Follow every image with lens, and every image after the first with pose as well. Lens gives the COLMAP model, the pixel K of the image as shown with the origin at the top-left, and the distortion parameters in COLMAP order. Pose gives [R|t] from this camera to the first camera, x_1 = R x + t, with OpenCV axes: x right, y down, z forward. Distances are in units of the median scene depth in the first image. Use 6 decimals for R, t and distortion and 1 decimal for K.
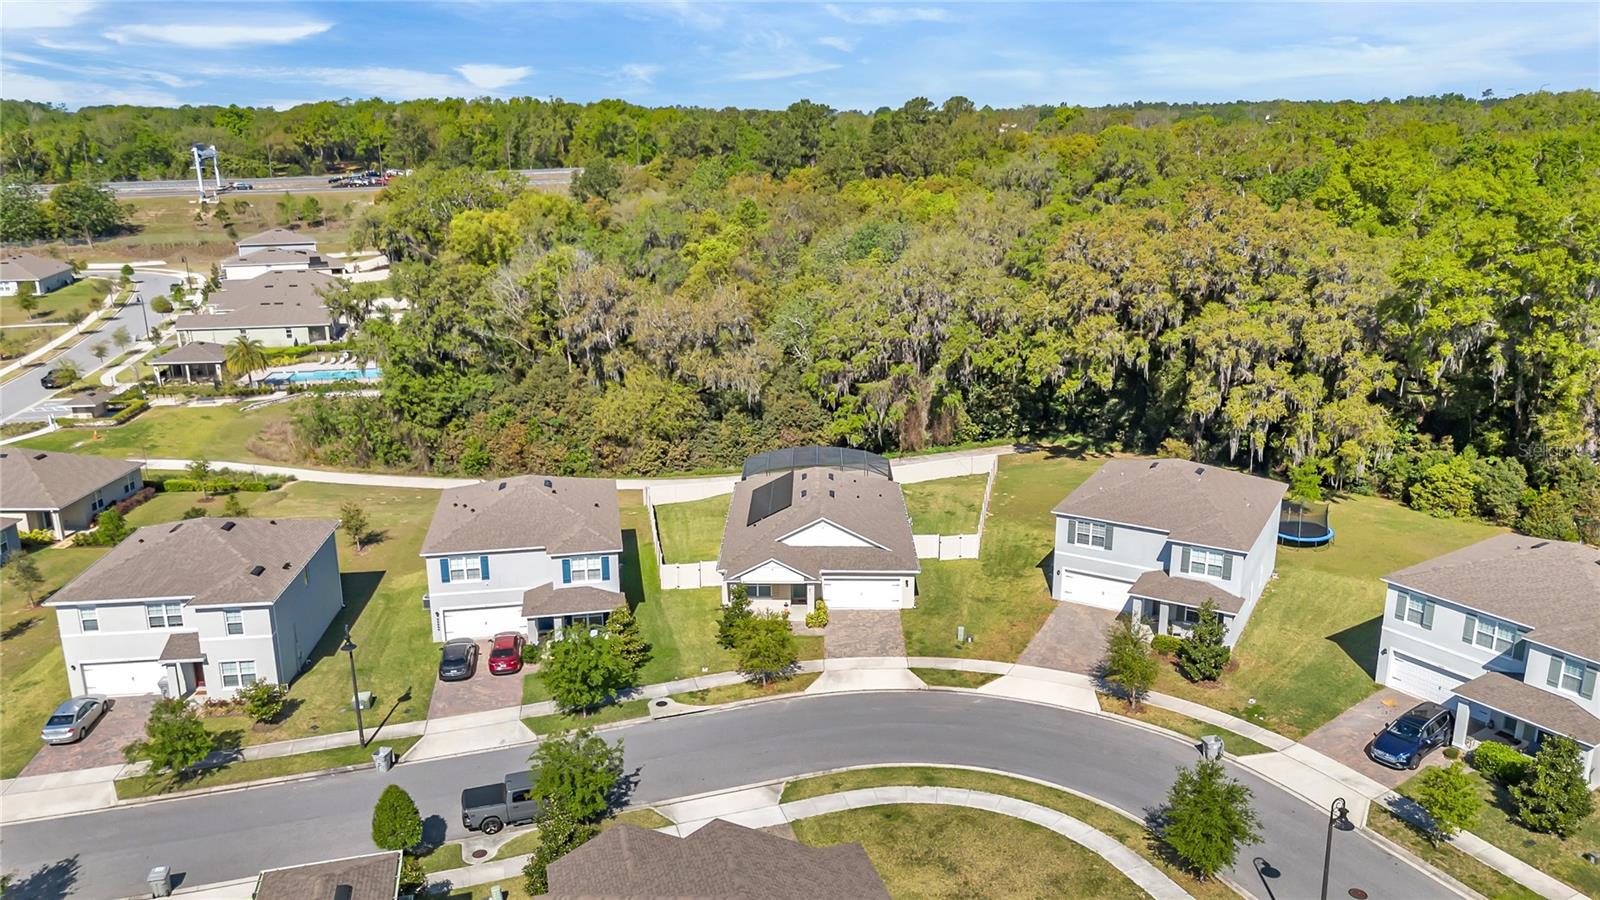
lens RADIAL K [[1125.4, 0, 800.0], [0, 1125.4, 450.0], [0, 0, 1]] dist [0.281467, -0.000220]
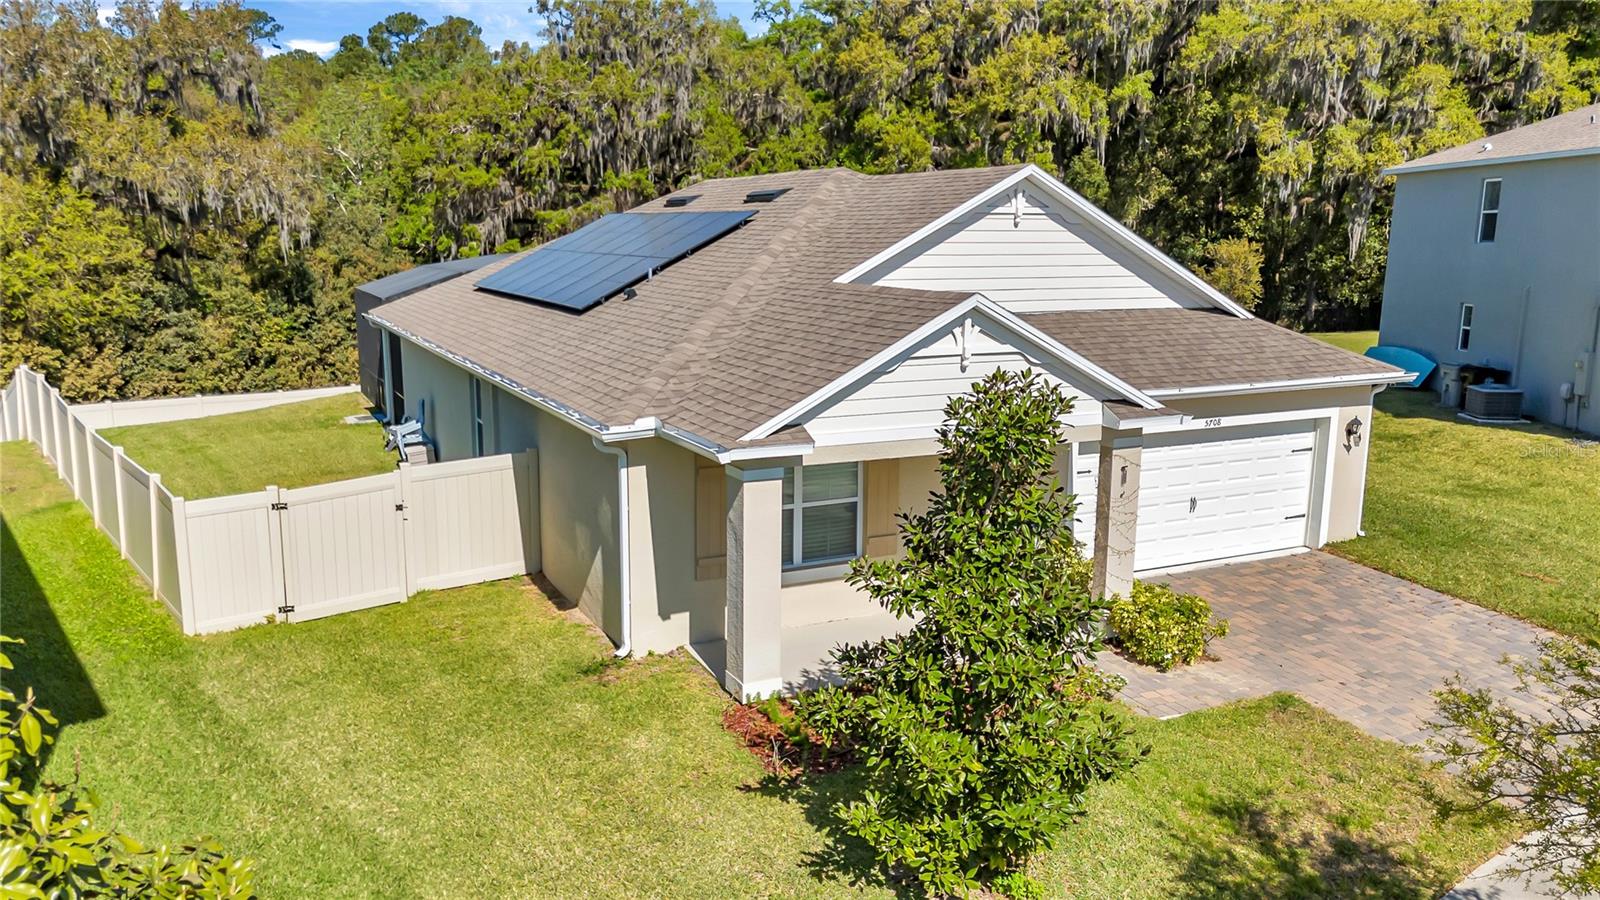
lens RADIAL K [[1167.5, 0, 800.0], [0, 1167.5, 450.0], [0, 0, 1]] dist [0.047314, -0.001262]
pose [[0.884841, -0.077552, 0.459394, -0.083205], [0.115450, 0.991793, -0.054942, 0.078607], [-0.451363, 0.101652, 0.886532, 0.536433]]
